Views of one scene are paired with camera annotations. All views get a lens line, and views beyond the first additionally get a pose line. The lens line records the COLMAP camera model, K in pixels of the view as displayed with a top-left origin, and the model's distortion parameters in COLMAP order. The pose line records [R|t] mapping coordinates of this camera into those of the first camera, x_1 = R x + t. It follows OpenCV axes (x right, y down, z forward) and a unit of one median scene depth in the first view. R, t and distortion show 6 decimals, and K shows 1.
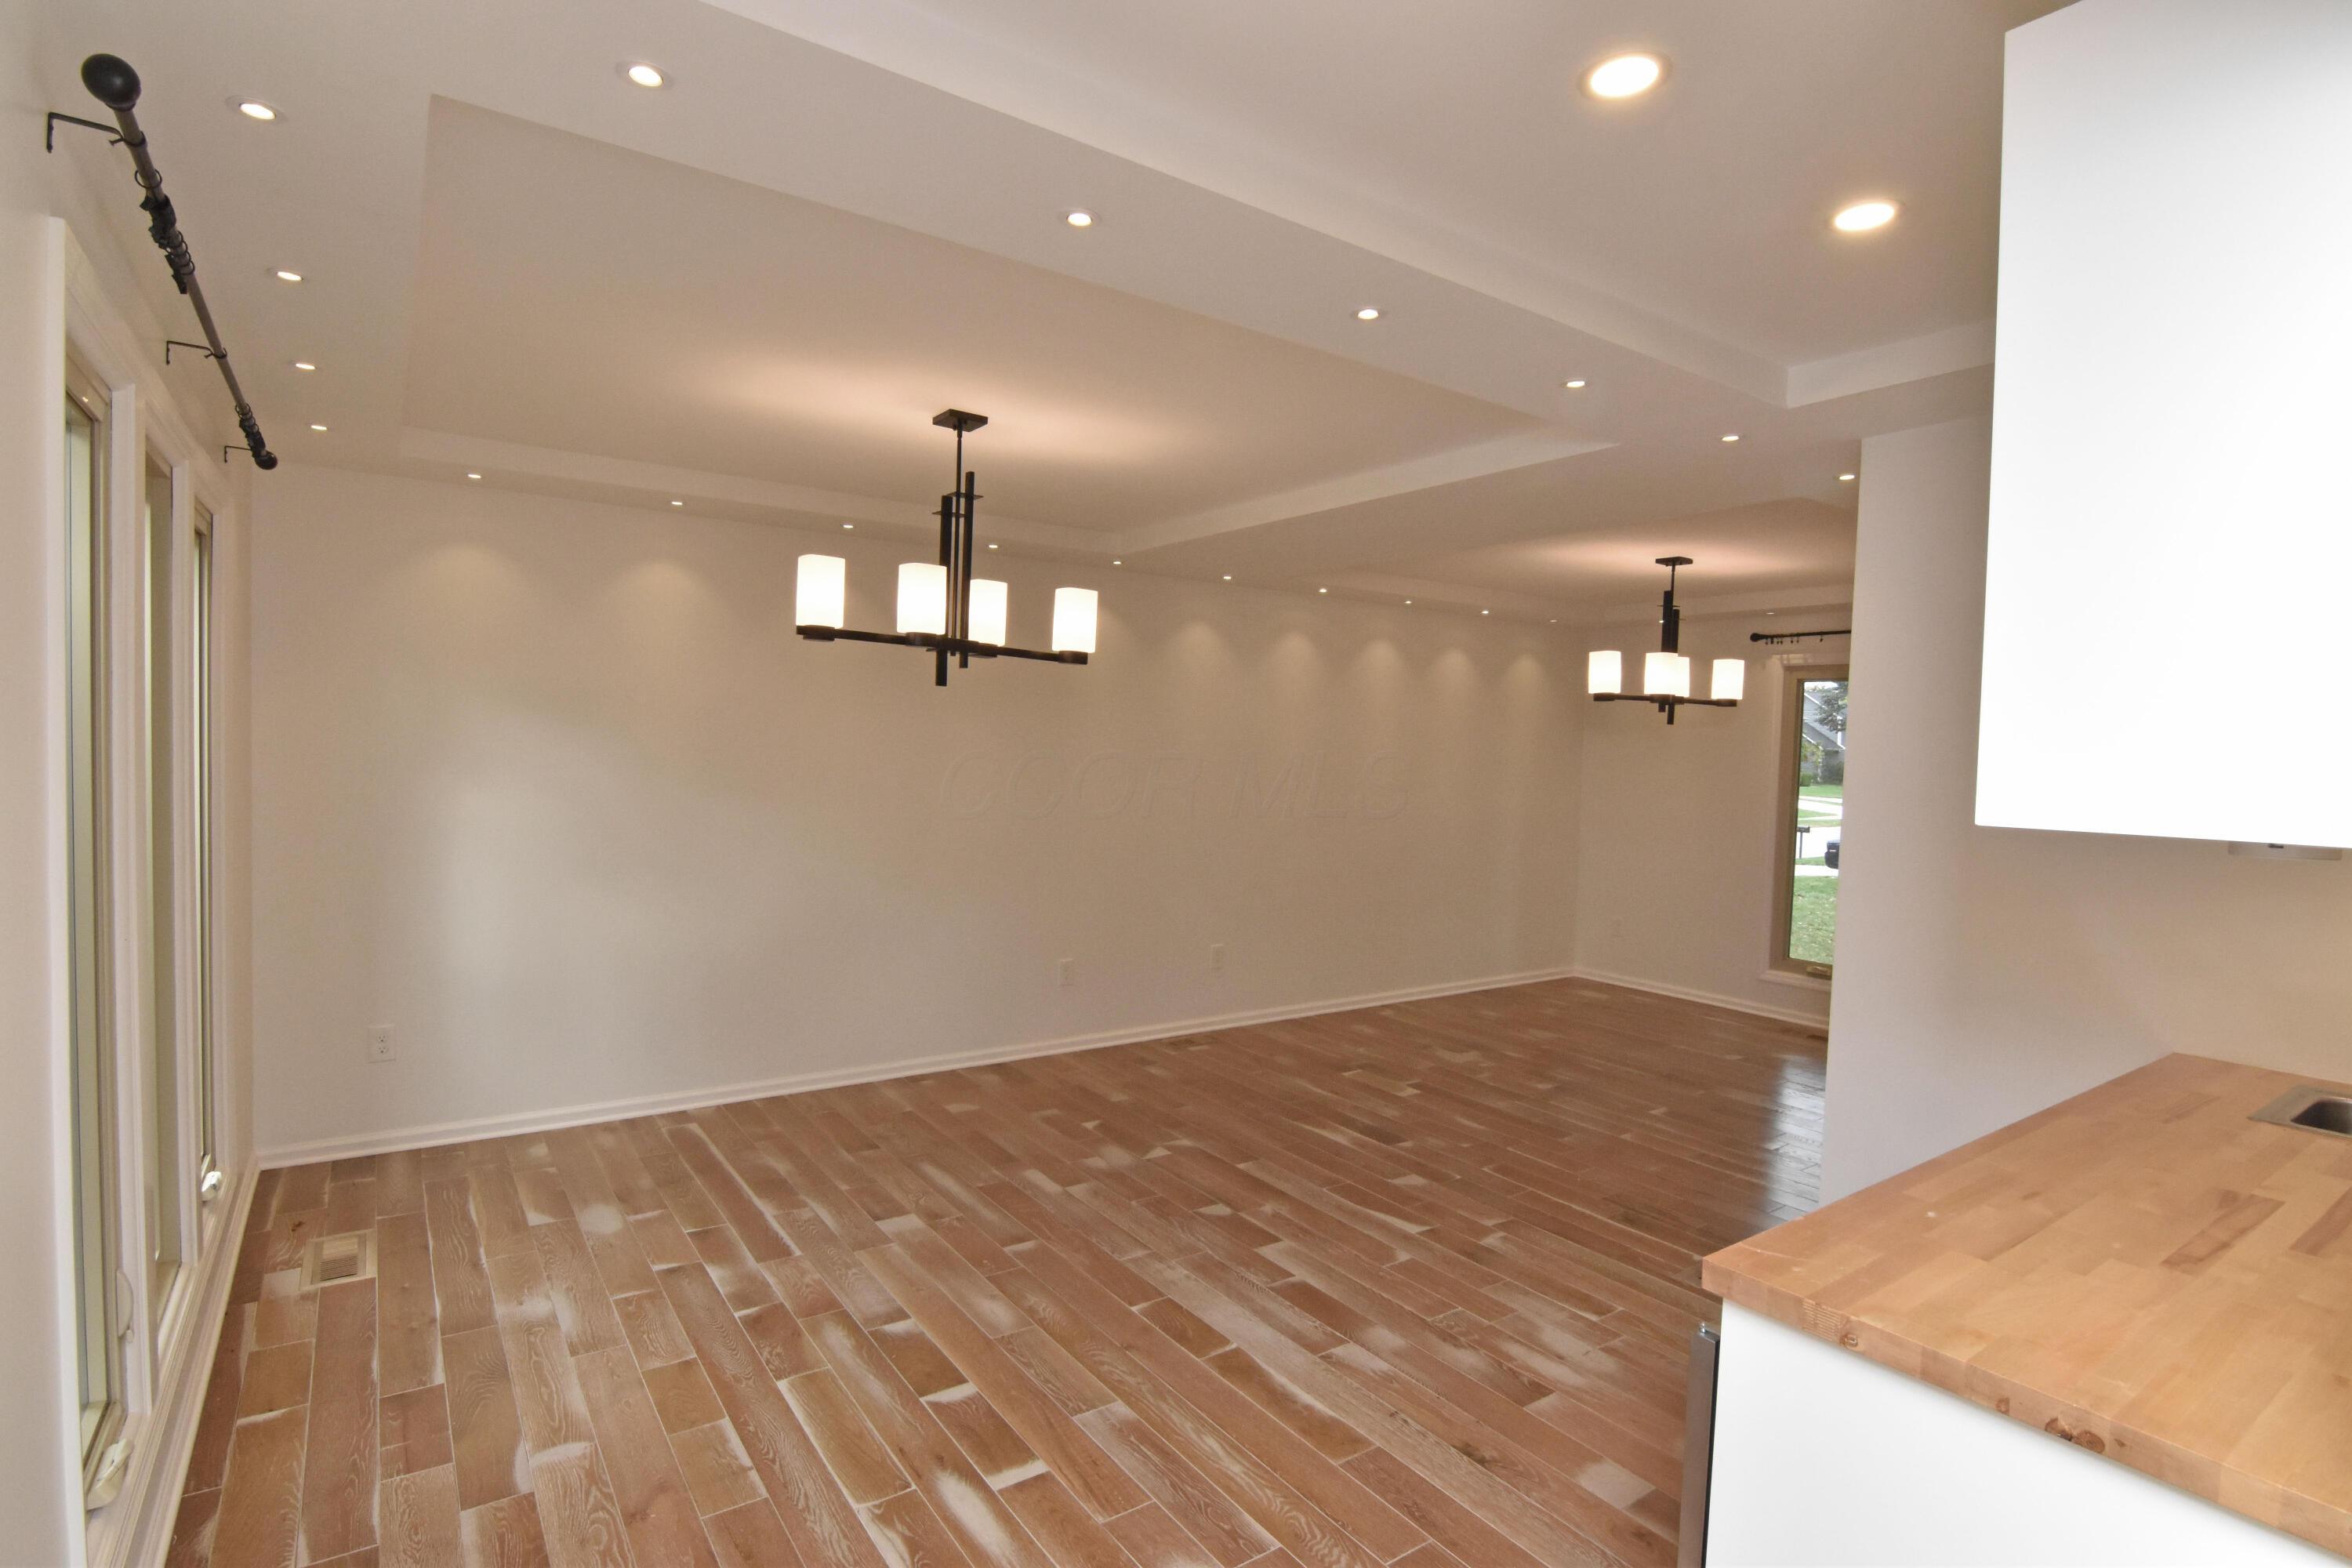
lens RADIAL K [[1142.9, 0, 1165.3], [0, 1142.9, 789.1], [0, 0, 1]] dist [-0.006909, -0.008623]
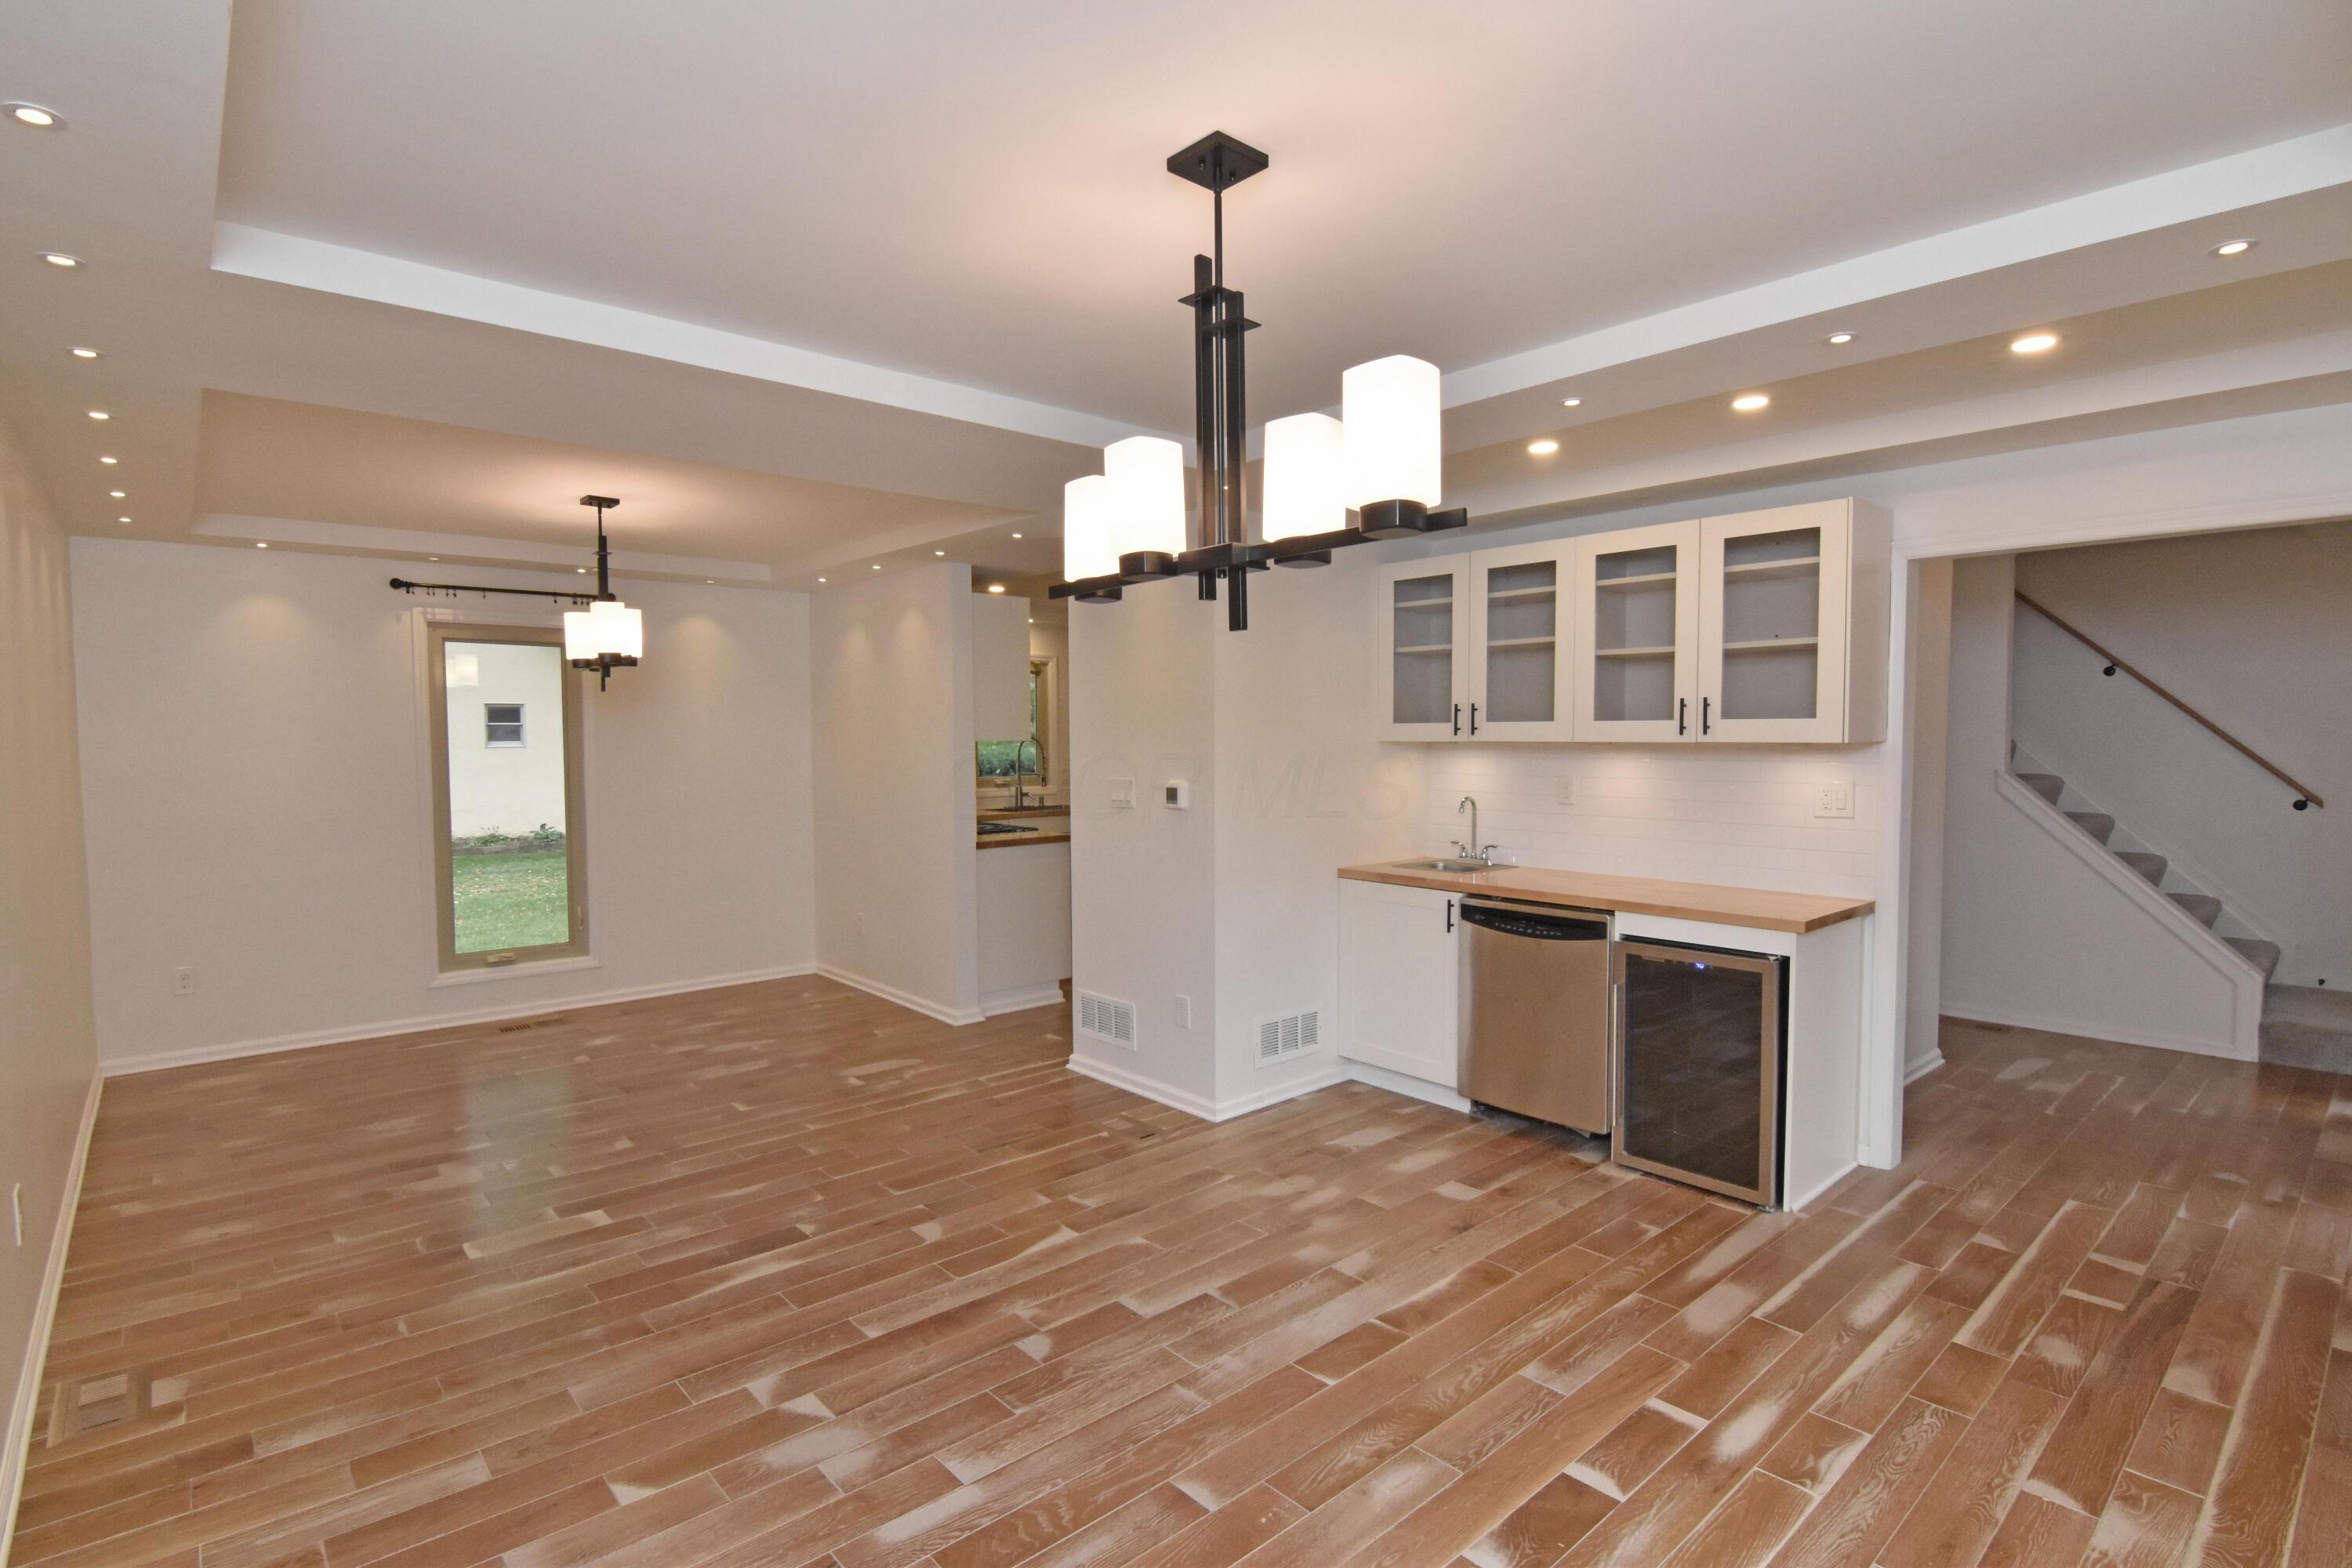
lens RADIAL K [[1142.9, 0, 1165.3], [0, 1142.9, 789.1], [0, 0, 1]] dist [-0.006909, -0.008623]
pose [[-0.114505, -0.077457, 0.990398, -0.677859], [0.040654, 0.995755, 0.082576, -0.053562], [-0.992591, 0.049719, -0.110870, 0.979834]]
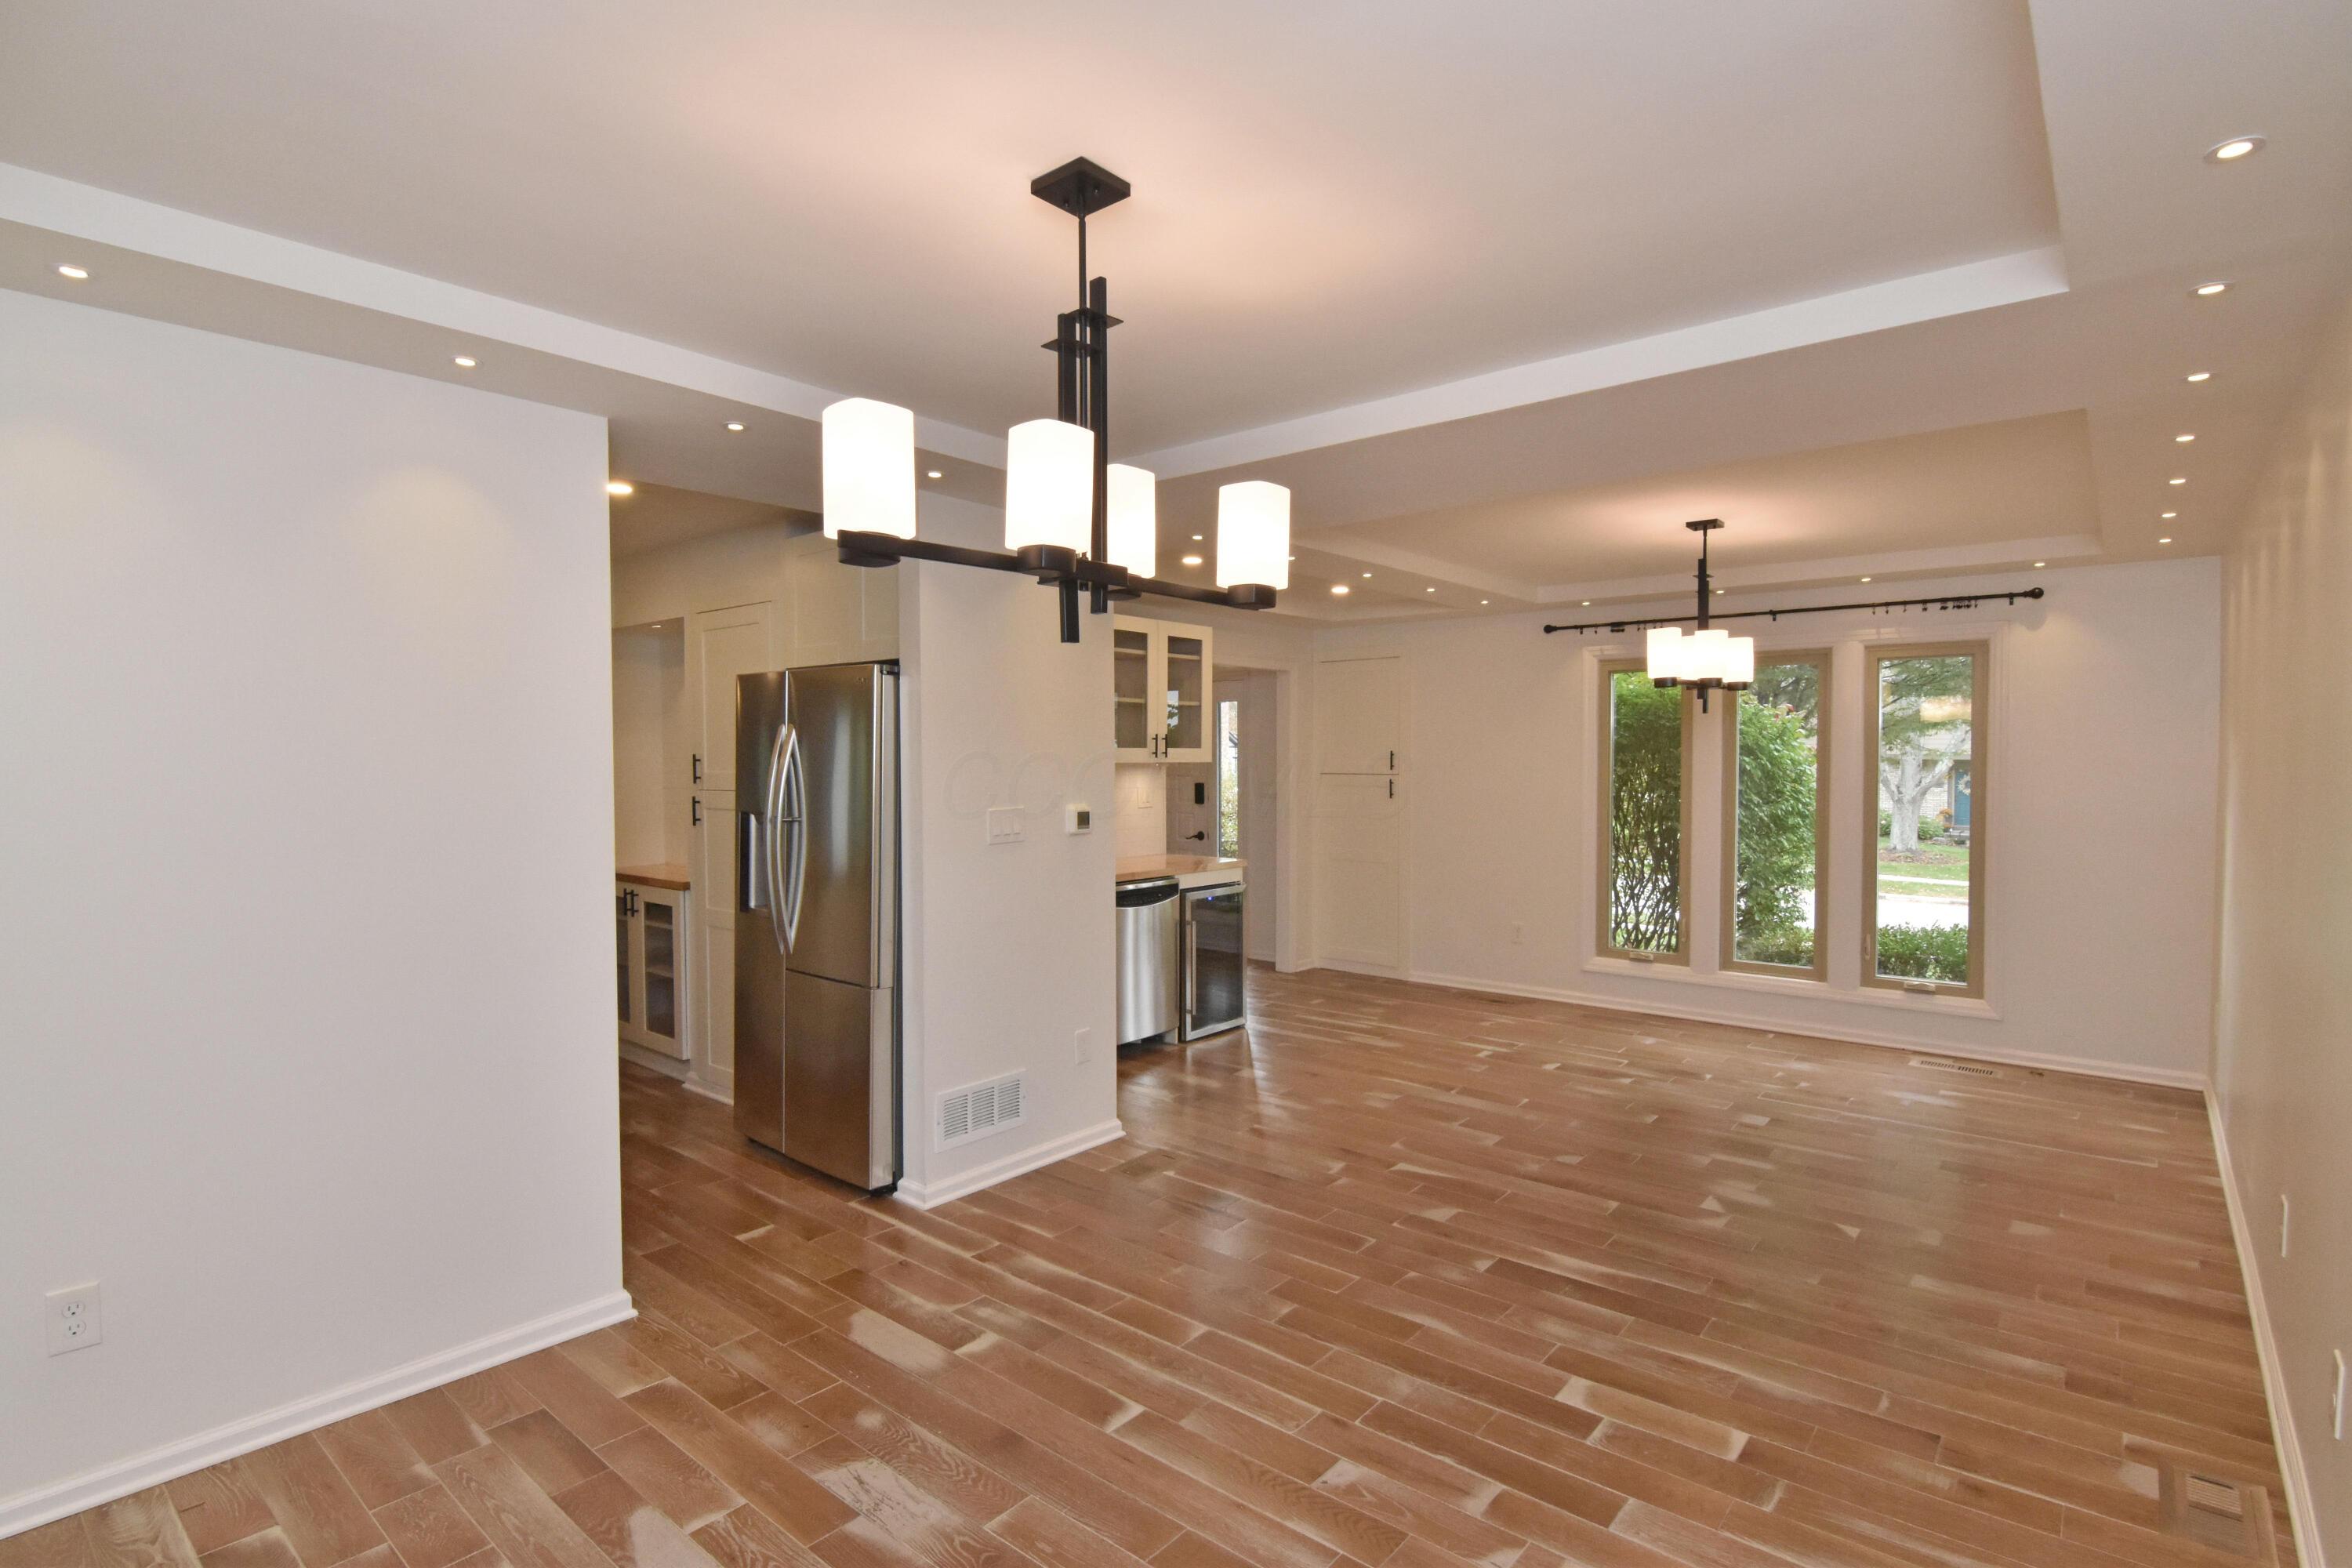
lens RADIAL K [[1142.9, 0, 1165.3], [0, 1142.9, 789.1], [0, 0, 1]] dist [-0.006909, -0.008623]
pose [[-0.965494, -0.020704, -0.259601, 0.732596], [-0.036839, 0.997669, 0.057442, -0.047419], [0.257807, 0.065024, -0.964006, 1.961346]]
